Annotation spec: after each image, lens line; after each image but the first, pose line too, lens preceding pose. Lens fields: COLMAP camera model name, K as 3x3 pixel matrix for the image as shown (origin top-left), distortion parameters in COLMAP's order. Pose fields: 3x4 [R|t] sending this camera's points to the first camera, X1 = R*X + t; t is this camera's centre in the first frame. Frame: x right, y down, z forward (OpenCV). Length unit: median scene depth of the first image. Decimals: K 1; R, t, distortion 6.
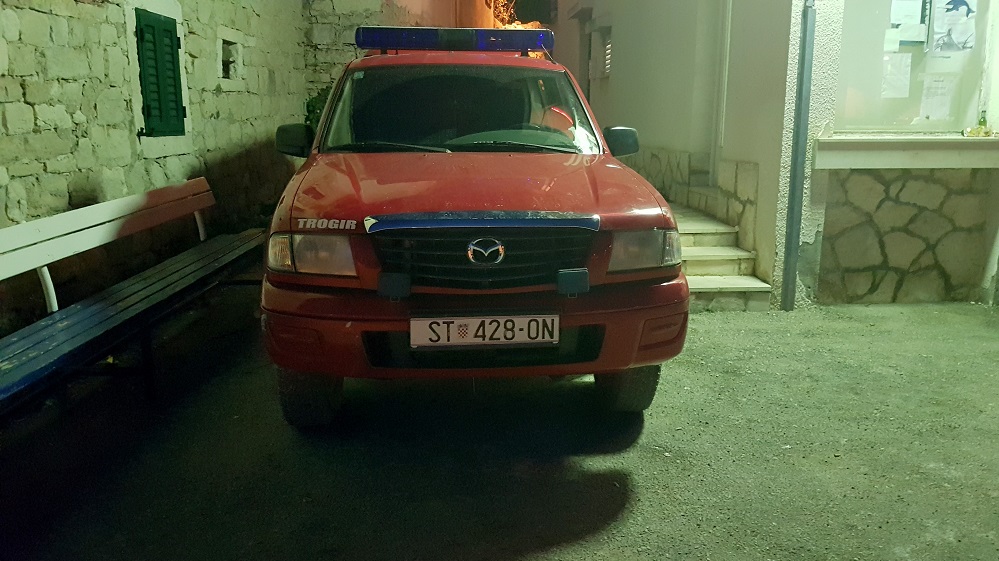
lens RADIAL K [[802.7, 0, 499.5], [0, 802.7, 280.5], [0, 0, 1]] dist [0.007045, -0.006145]
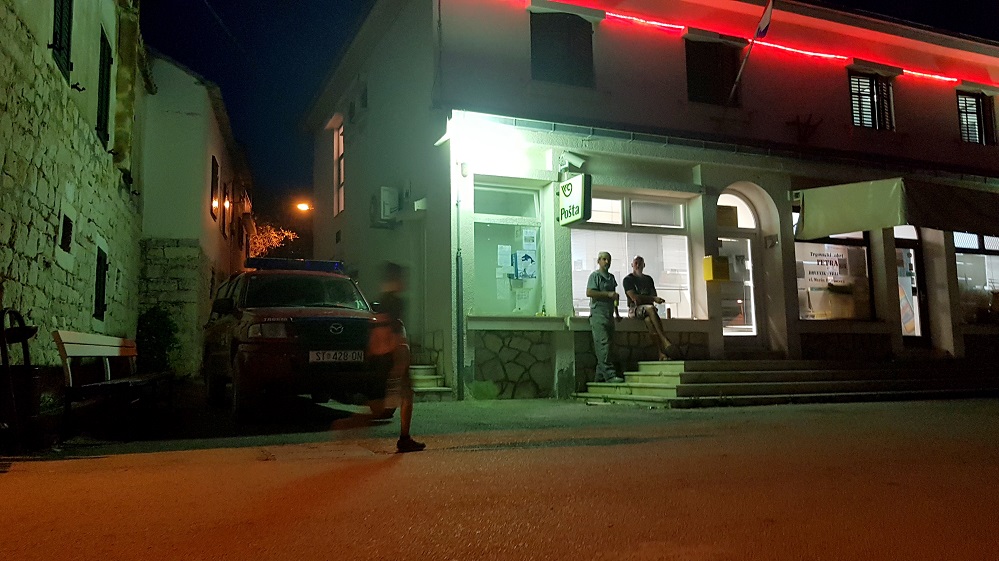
lens RADIAL K [[779.2, 0, 486.3], [0, 779.2, 279.8], [0, 0, 1]] dist [-0.008629, -0.005549]
pose [[0.948938, 0.022706, 0.314644, -0.193368], [0.076426, 0.951146, -0.299133, 0.333641], [-0.306065, 0.307906, 0.900843, -0.842186]]
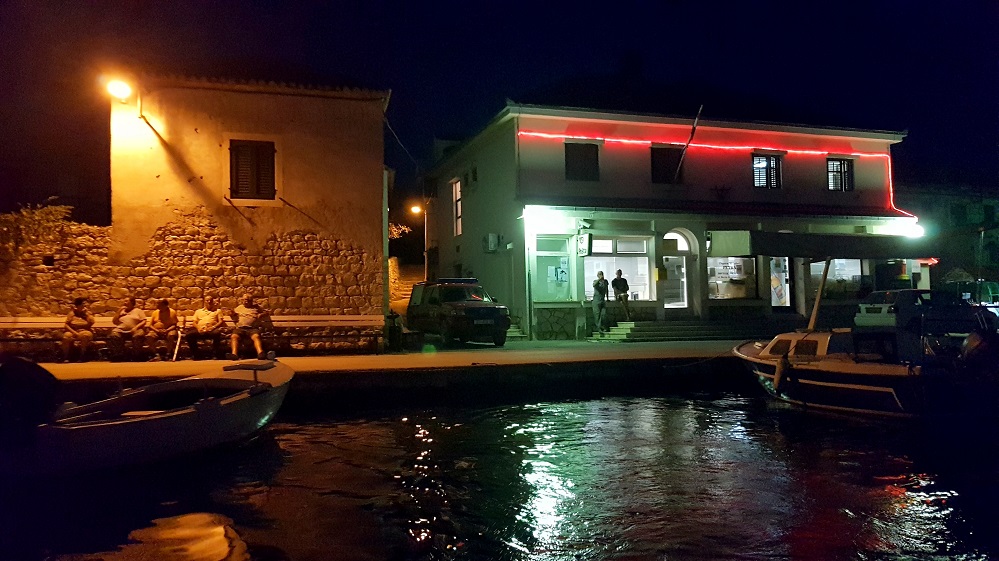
lens RADIAL K [[796.4, 0, 498.3], [0, 796.4, 322.0], [0, 0, 1]] dist [-0.011873, -0.013237]
pose [[0.969779, -0.018214, 0.243305, -0.845259], [0.068114, 0.977773, -0.198296, 0.772223], [-0.234285, 0.208876, 0.949464, -3.023418]]
